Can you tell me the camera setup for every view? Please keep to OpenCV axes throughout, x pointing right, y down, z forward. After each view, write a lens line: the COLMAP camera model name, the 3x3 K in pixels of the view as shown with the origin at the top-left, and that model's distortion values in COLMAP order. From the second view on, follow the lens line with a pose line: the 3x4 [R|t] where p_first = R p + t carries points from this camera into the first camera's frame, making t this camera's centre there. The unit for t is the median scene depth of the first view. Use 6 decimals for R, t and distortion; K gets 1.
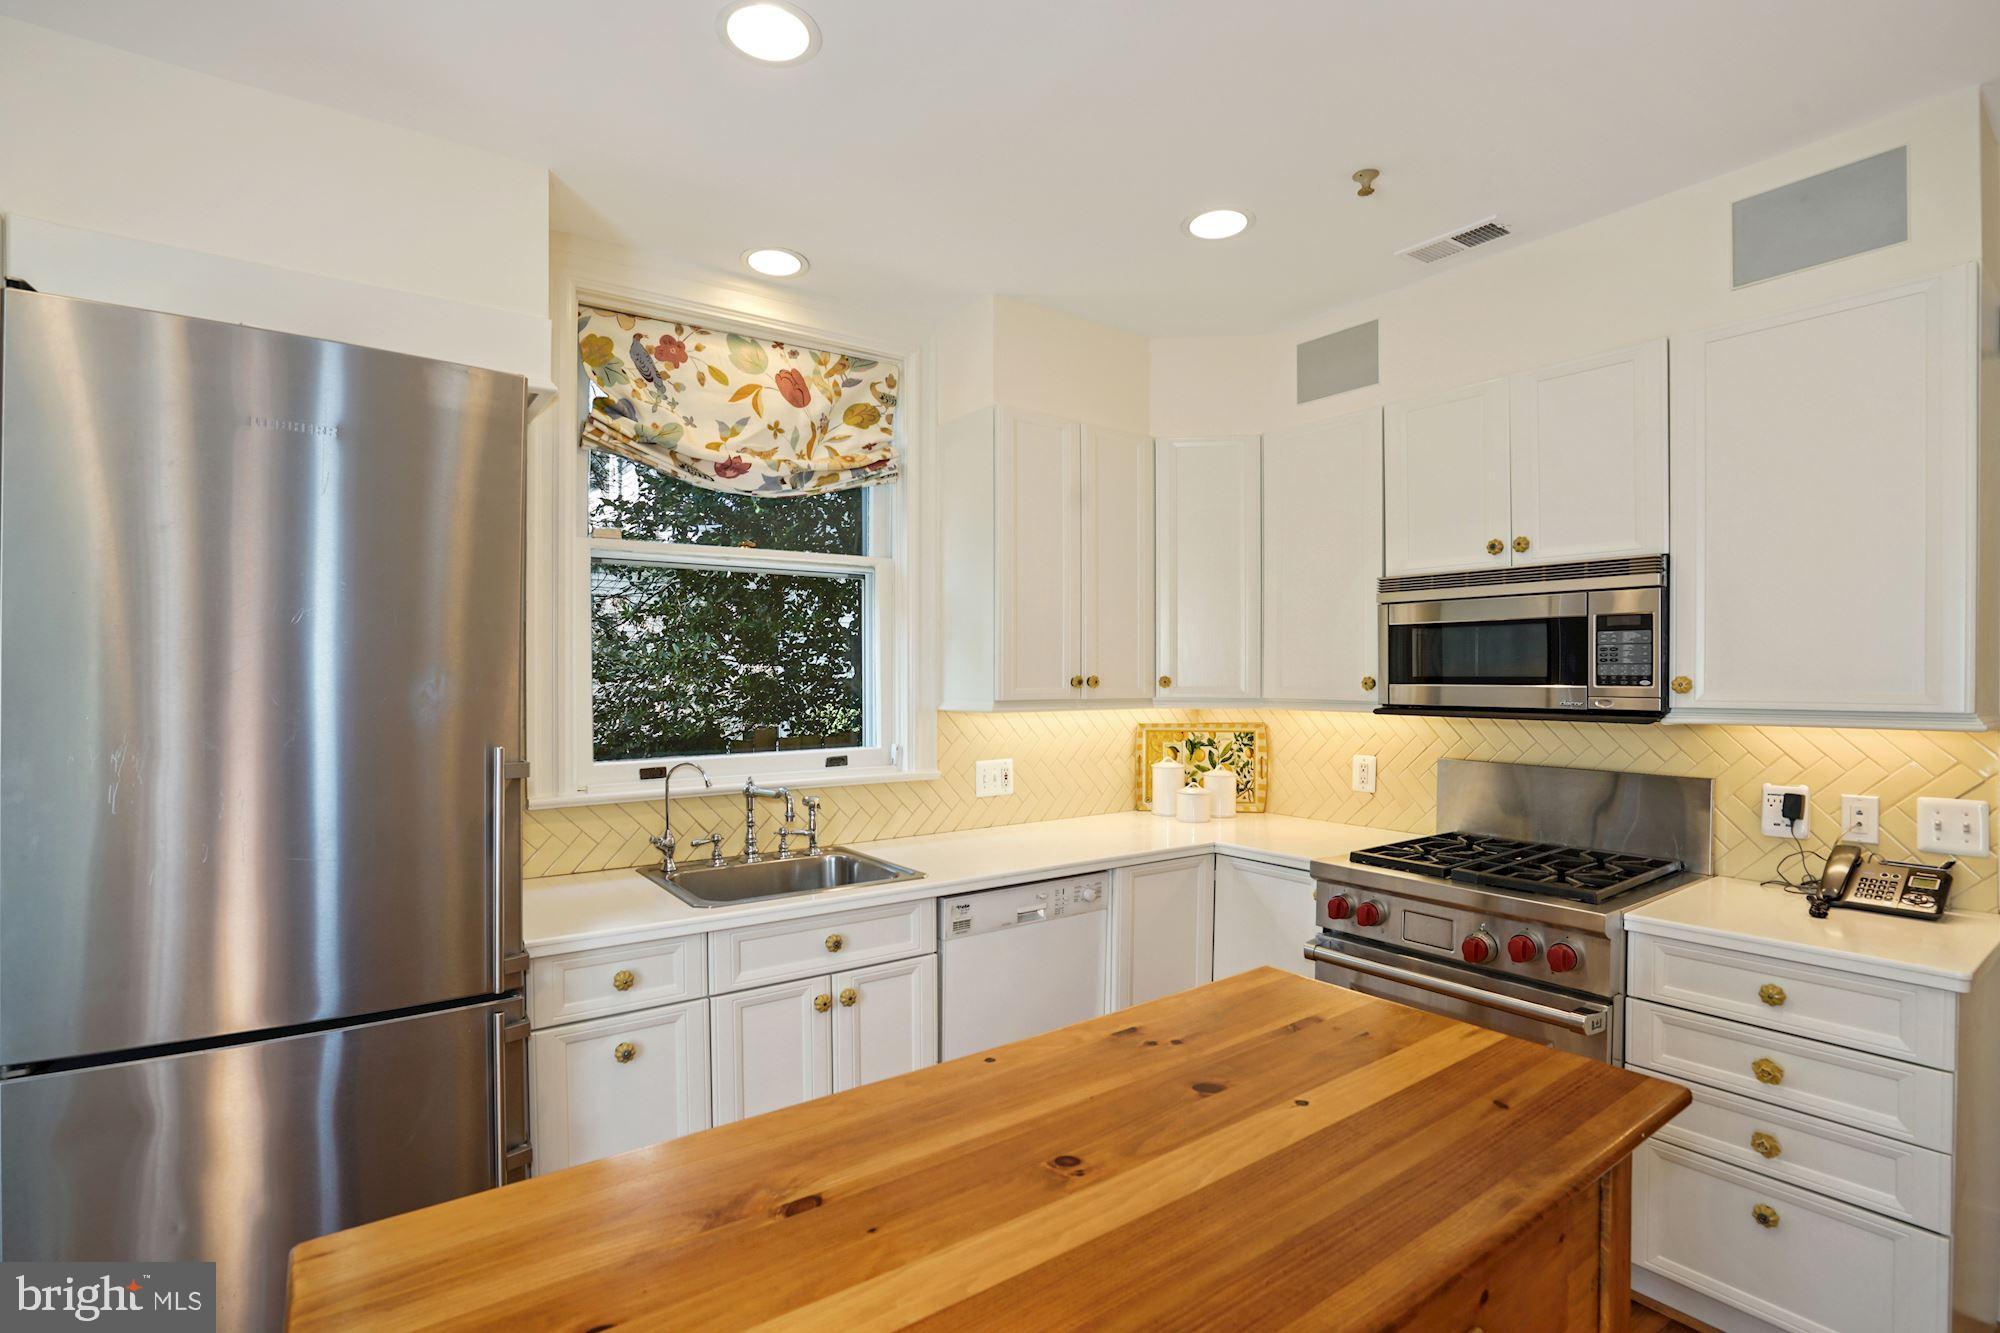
lens RADIAL K [[945.4, 0, 991.8], [0, 945.4, 684.5], [0, 0, 1]] dist [-0.040417, 0.000448]
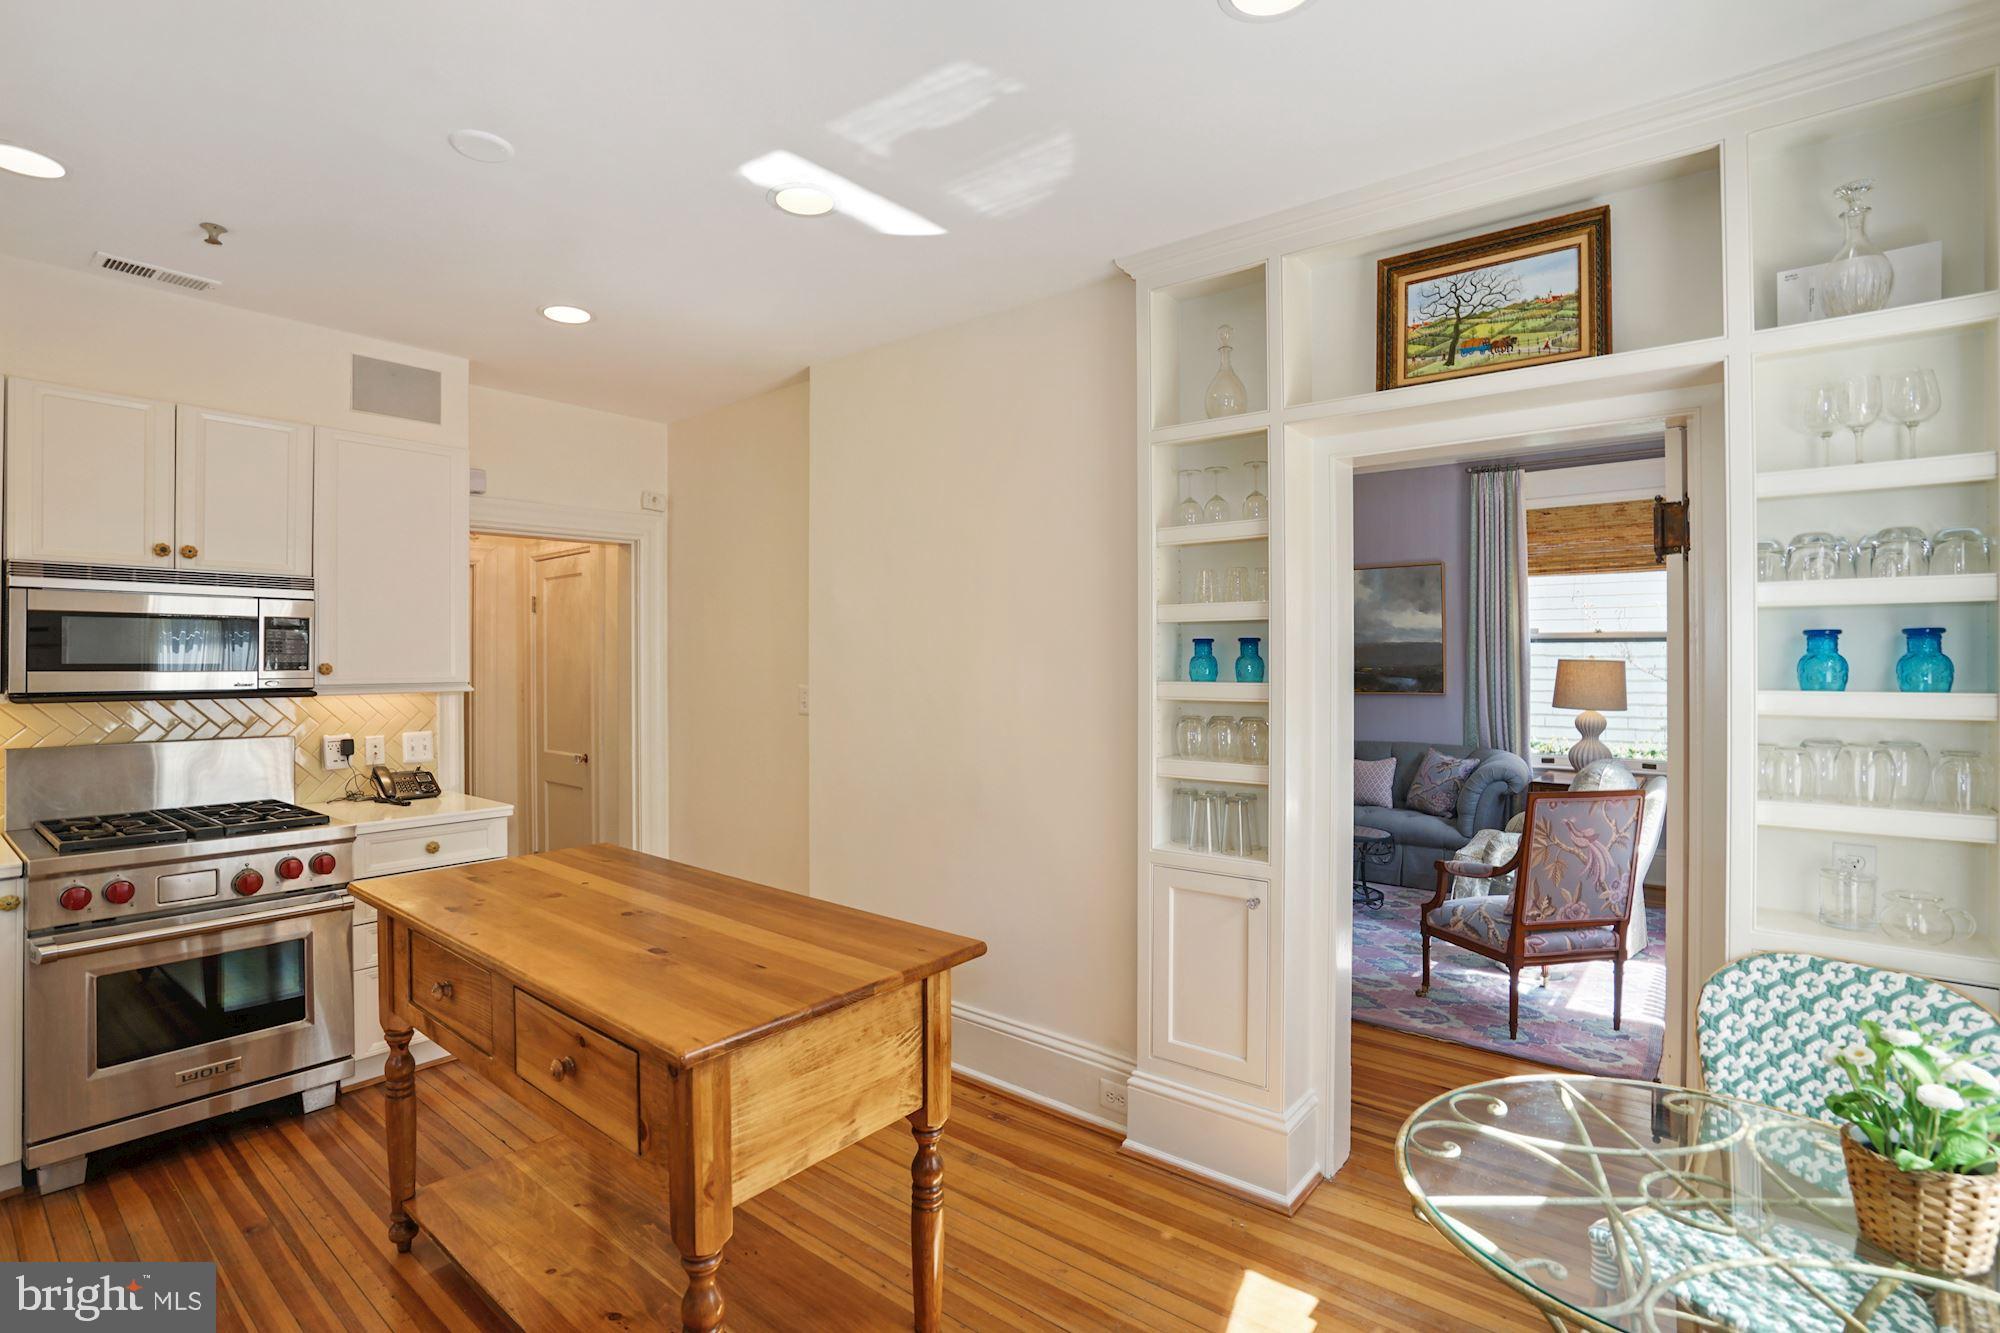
lens RADIAL K [[908.3, 0, 995.4], [0, 908.3, 663.4], [0, 0, 1]] dist [-0.001721, 0.000547]
pose [[-0.276427, 0.002552, 0.961032, -0.743703], [0.008493, 0.999964, -0.000212, 0.000456], [-0.960997, 0.008104, -0.276439, 0.301863]]
